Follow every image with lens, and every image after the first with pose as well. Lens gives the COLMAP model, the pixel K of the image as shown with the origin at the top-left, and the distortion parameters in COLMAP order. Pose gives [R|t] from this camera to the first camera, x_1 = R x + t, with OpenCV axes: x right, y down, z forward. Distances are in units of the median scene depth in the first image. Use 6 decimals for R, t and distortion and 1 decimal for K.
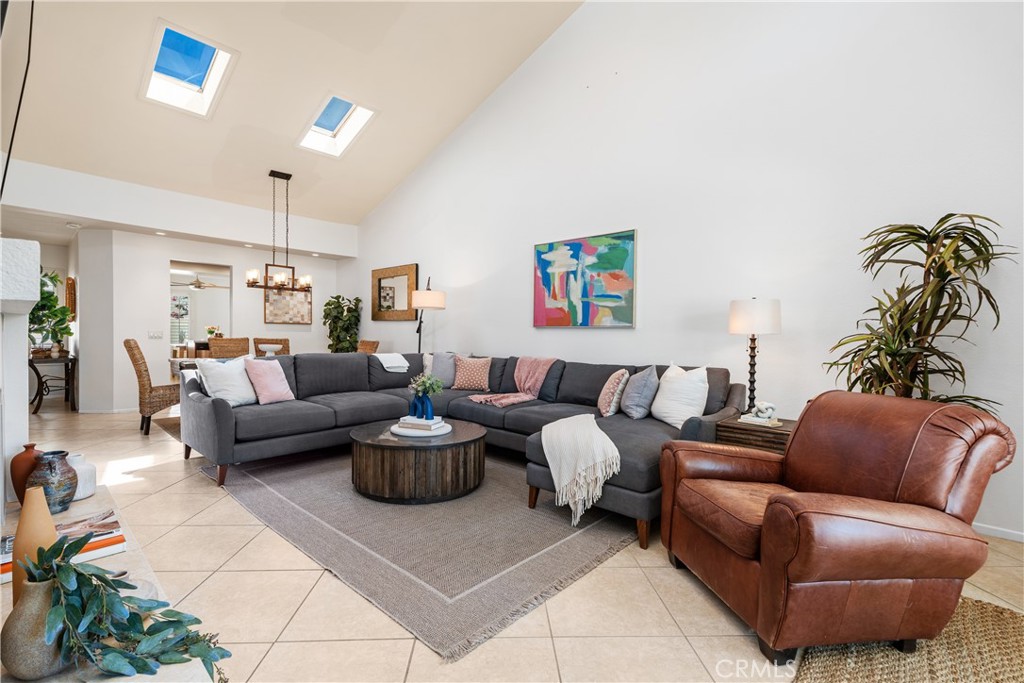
lens RADIAL K [[463.5, 0, 515.5], [0, 463.5, 340.3], [0, 0, 1]] dist [0.001842, 0.000817]
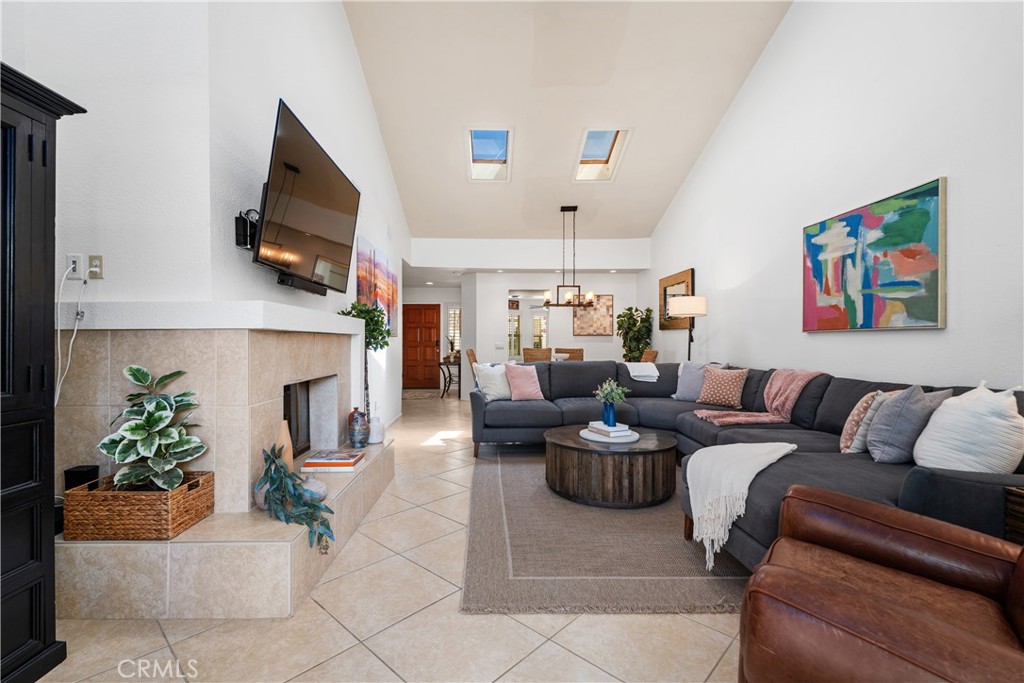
lens RADIAL K [[463.5, 0, 480.3], [0, 463.5, 339.9], [0, 0, 1]] dist [0.001842, 0.000817]
pose [[0.670989, -0.018202, -0.741244, 0.288314], [-0.000234, 0.999693, -0.024760, 0.005046], [0.741467, 0.016787, 0.670779, 0.078375]]
